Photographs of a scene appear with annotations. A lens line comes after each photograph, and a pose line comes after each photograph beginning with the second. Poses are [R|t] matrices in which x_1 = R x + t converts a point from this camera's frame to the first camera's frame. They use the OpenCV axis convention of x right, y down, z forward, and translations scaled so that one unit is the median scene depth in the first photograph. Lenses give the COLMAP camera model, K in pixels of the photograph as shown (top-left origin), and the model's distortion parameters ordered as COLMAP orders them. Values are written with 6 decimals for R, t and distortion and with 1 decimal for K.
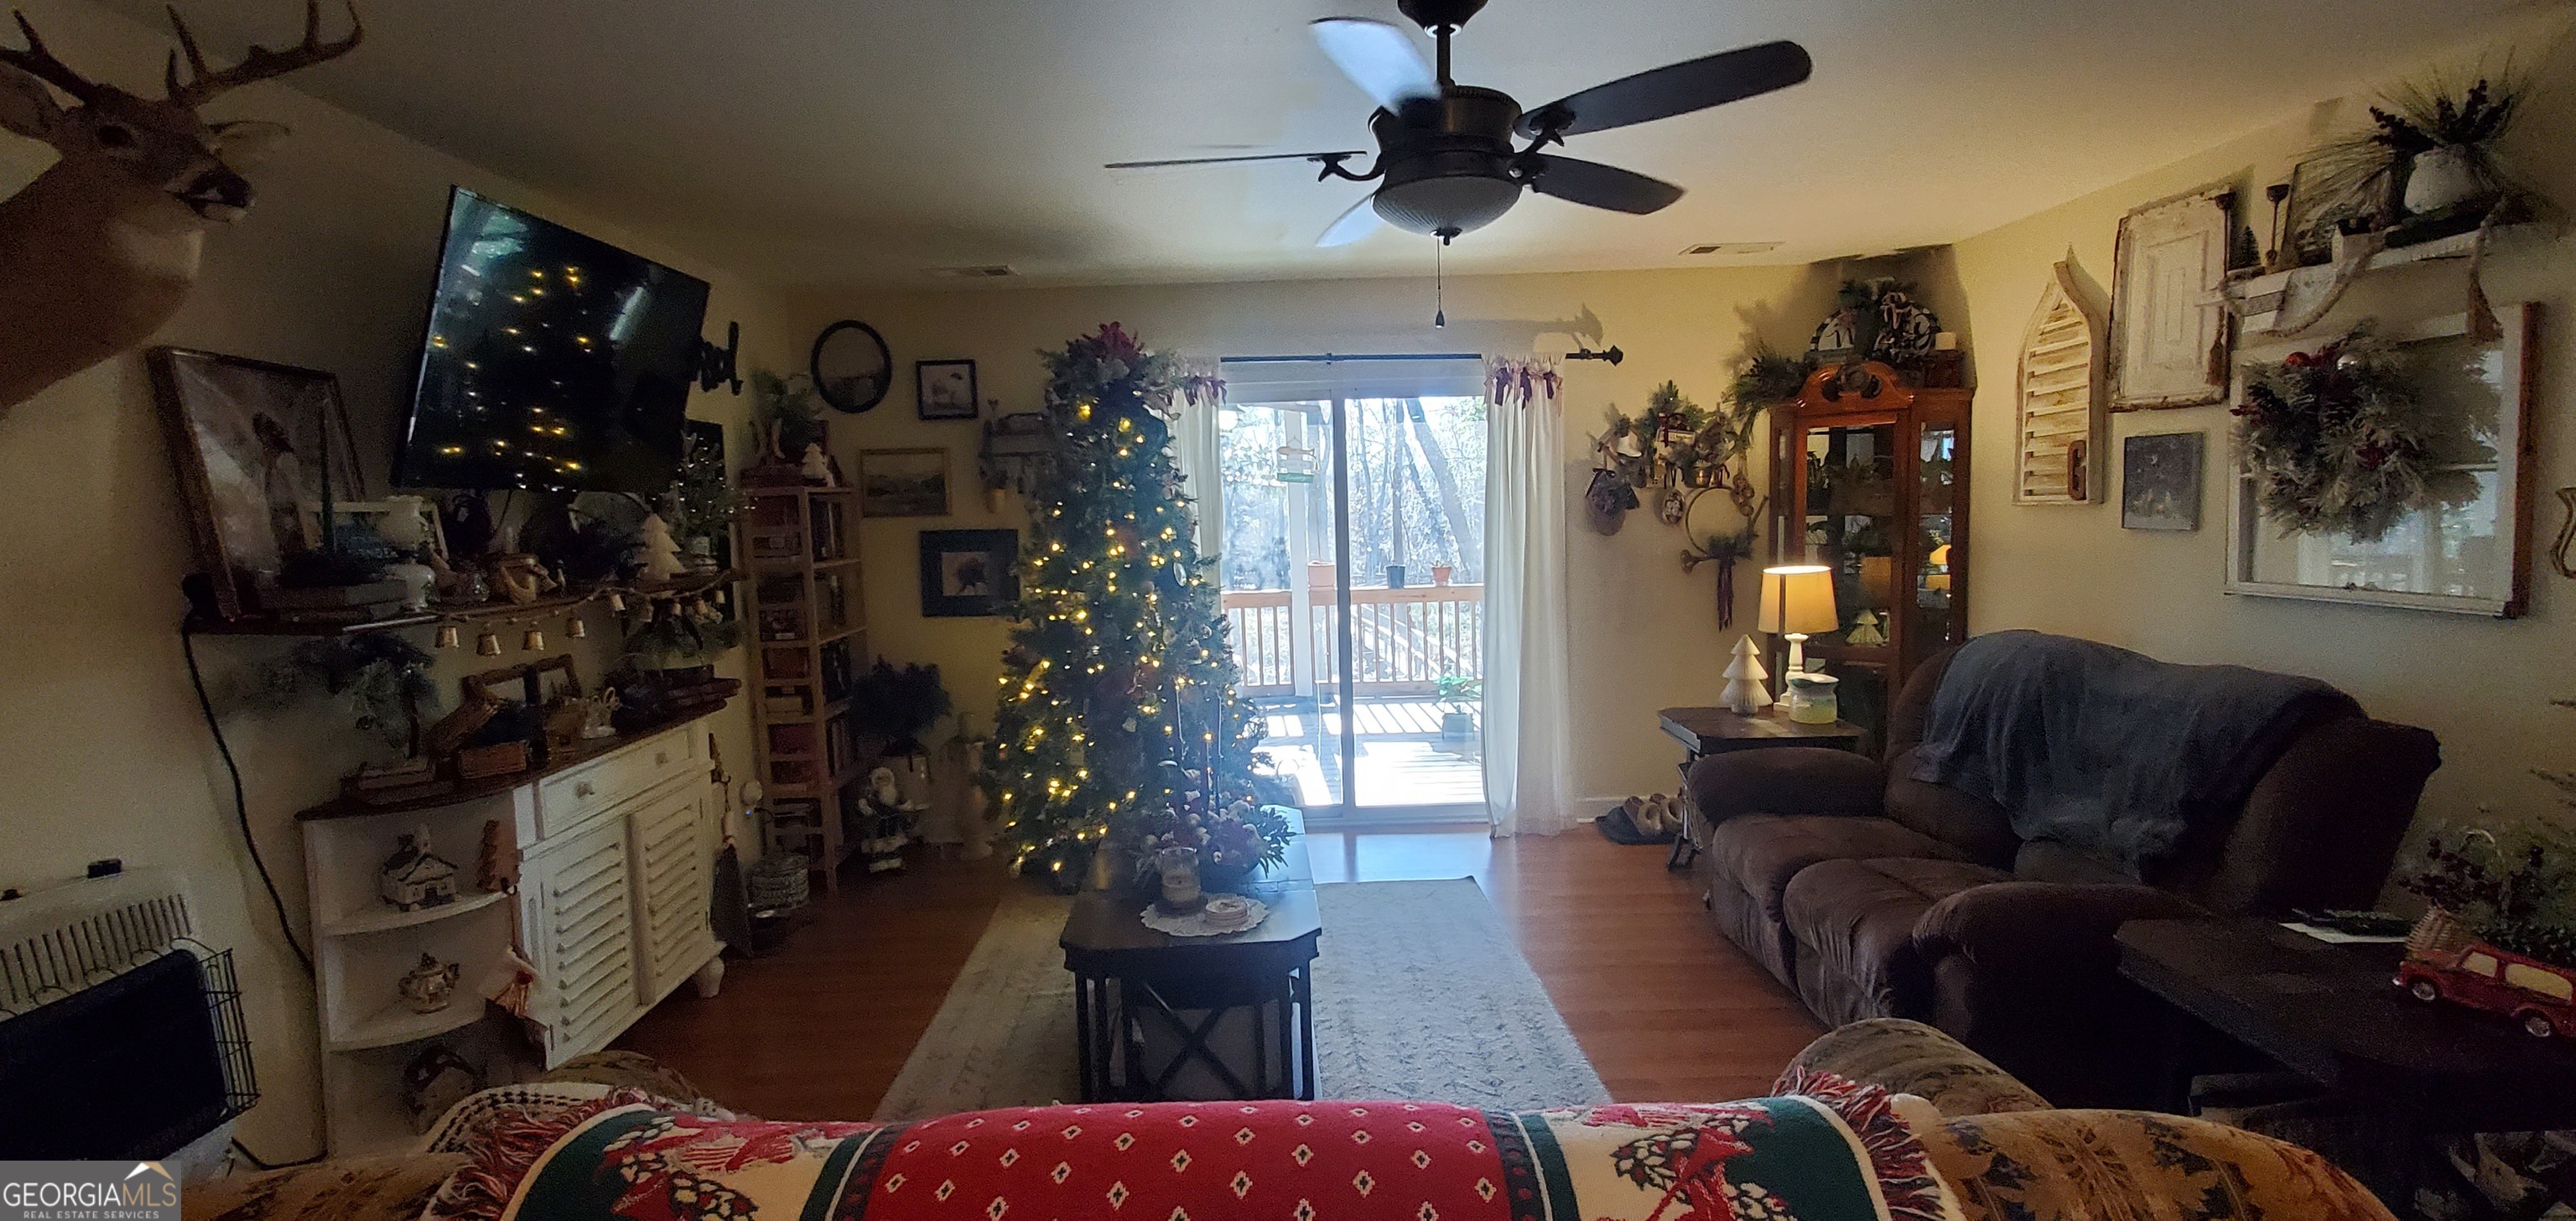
lens RADIAL K [[1215.7, 0, 1267.4], [0, 1215.7, 618.9], [0, 0, 1]] dist [-0.000503, 0.004141]
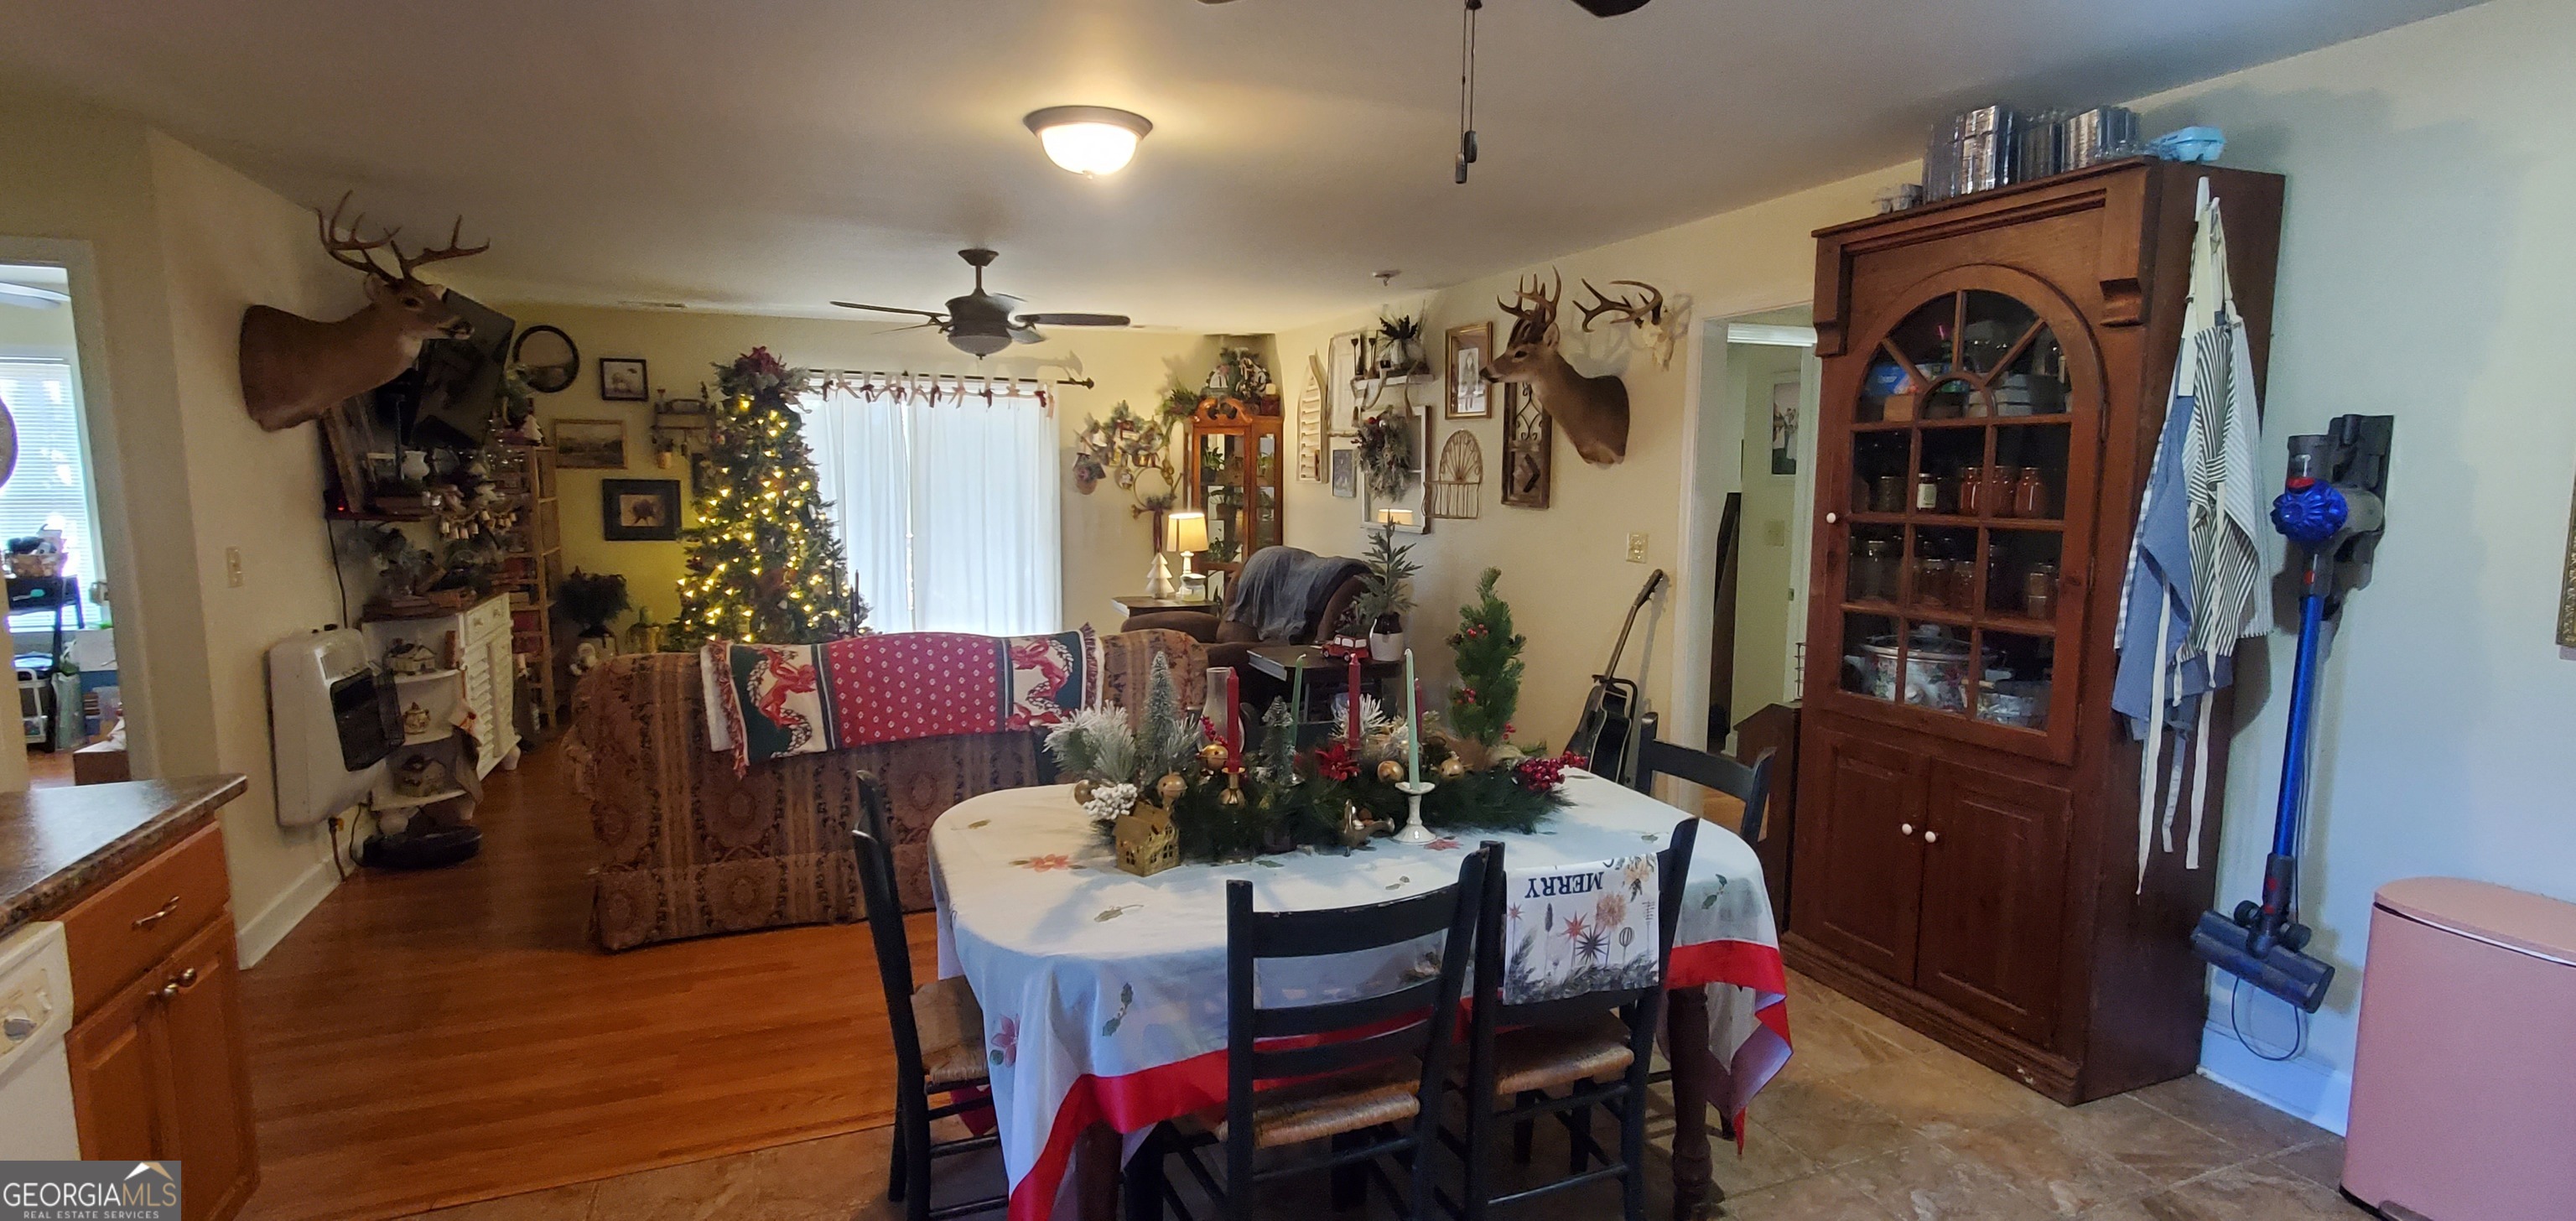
lens RADIAL K [[1215.7, 0, 1272.5], [0, 1215.7, 612.0], [0, 0, 1]] dist [-0.000503, 0.004141]
pose [[0.930947, -0.009831, 0.365021, -0.096977], [0.002053, 0.999763, 0.021689, 0.063025], [-0.365148, -0.019441, 0.930746, -0.715843]]
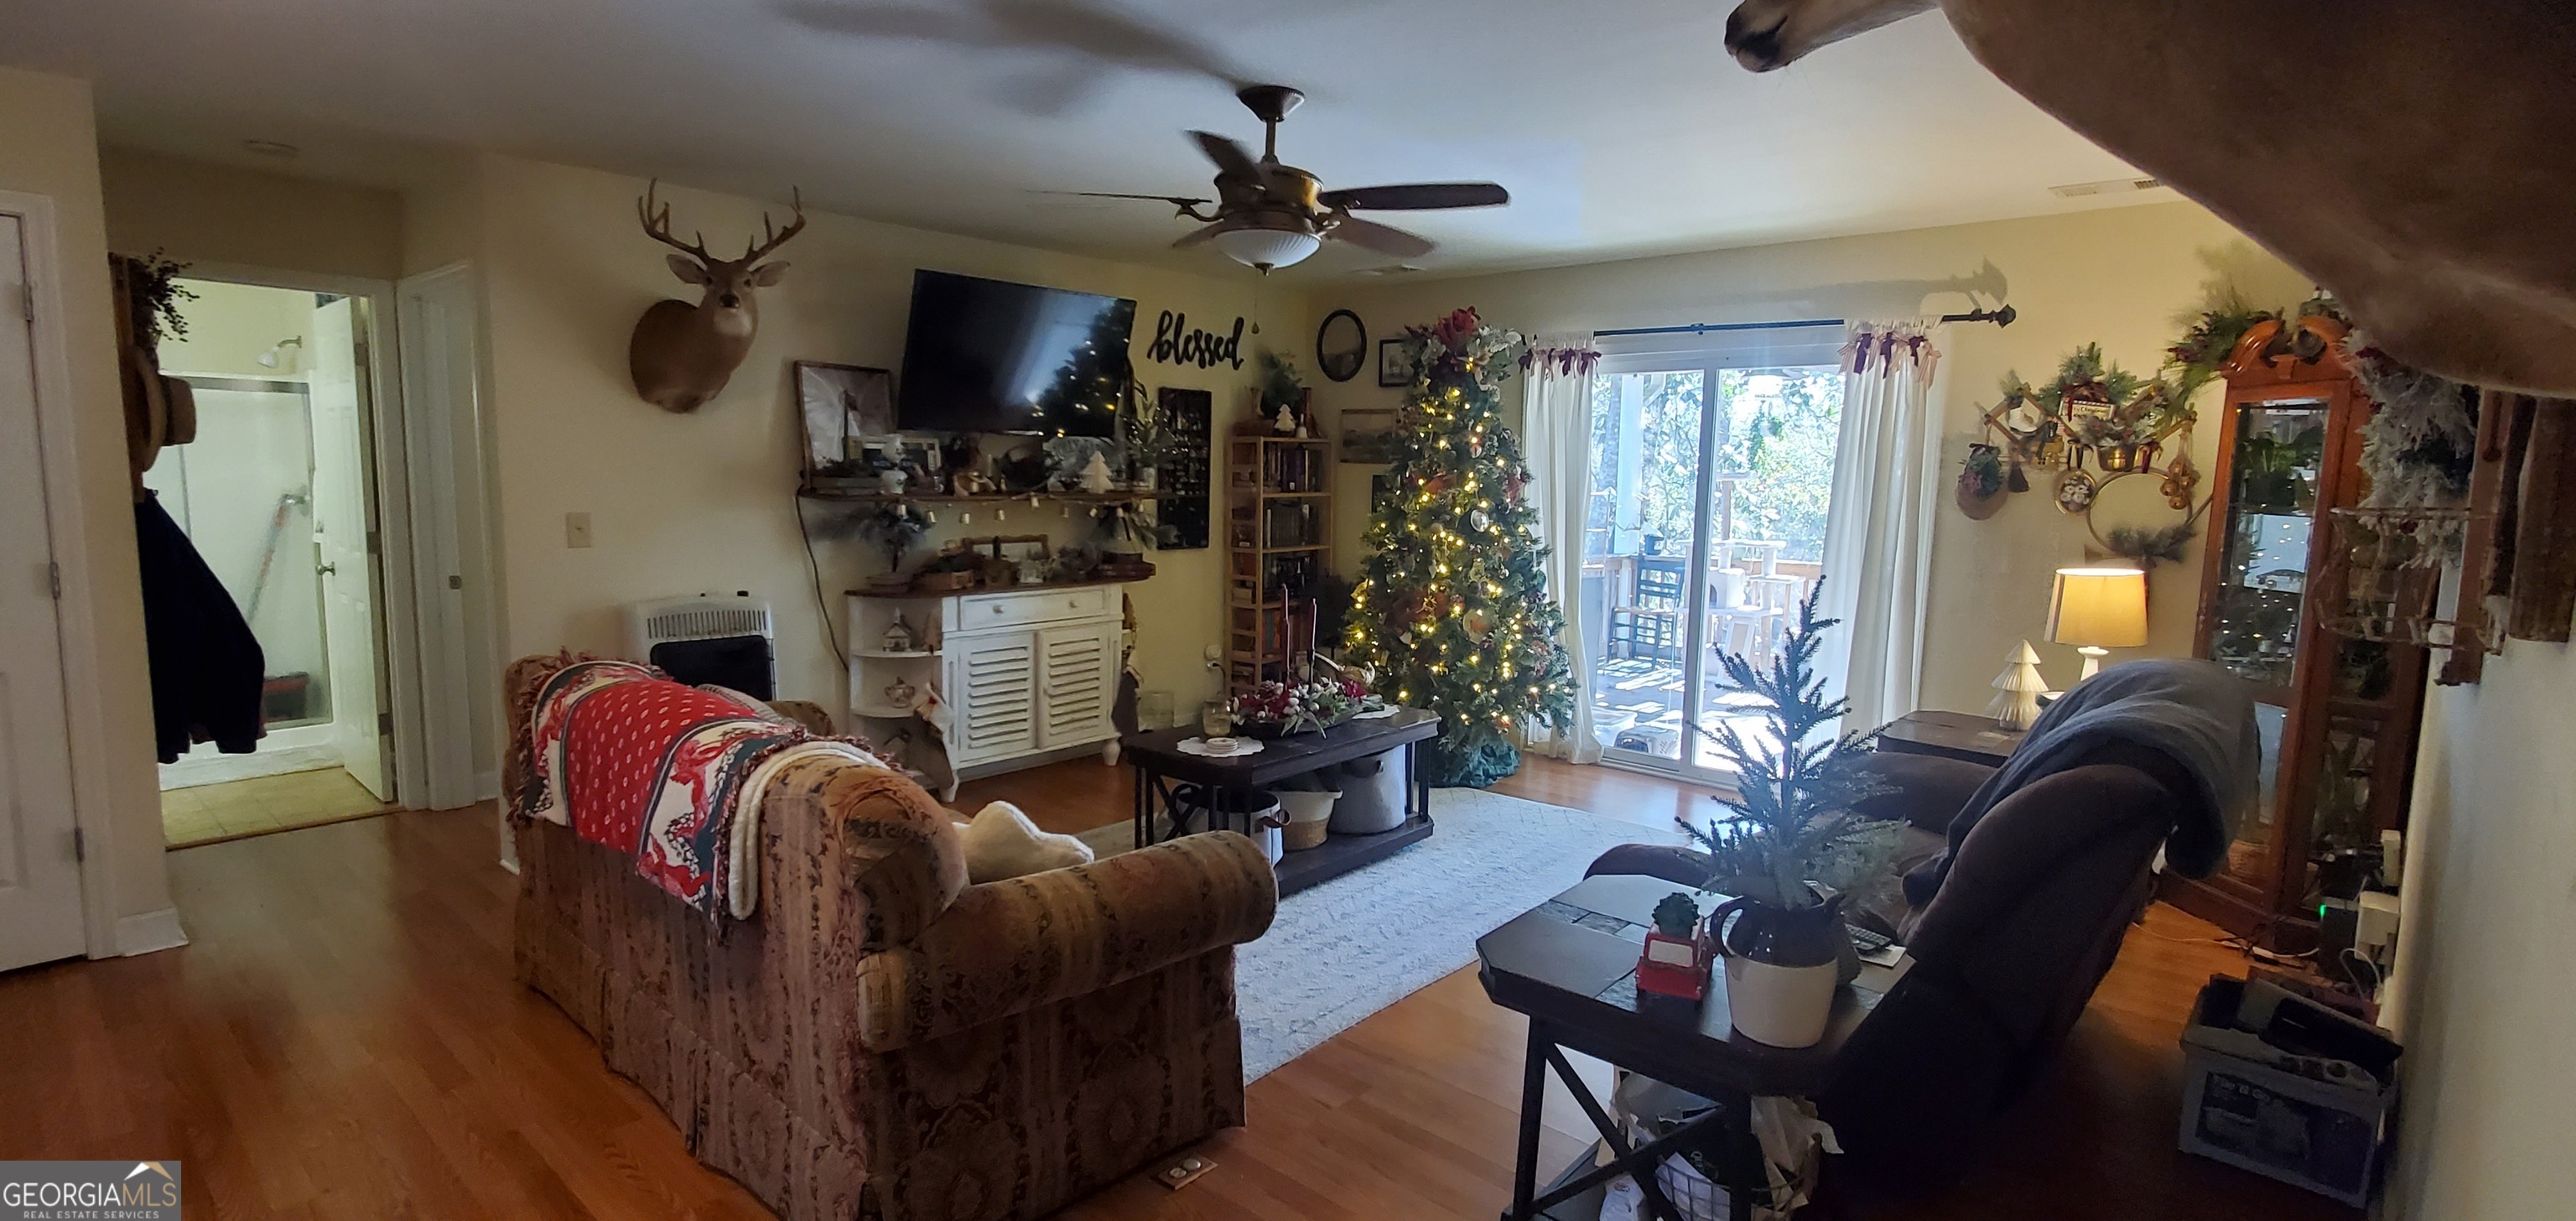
lens RADIAL K [[1215.7, 0, 1269.4], [0, 1215.7, 618.6], [0, 0, 1]] dist [-0.000503, 0.004141]
pose [[0.735460, 0.129850, -0.665009, 0.601681], [-0.104555, 0.991459, 0.077961, -0.014228], [0.669452, 0.012193, 0.742755, -0.013117]]
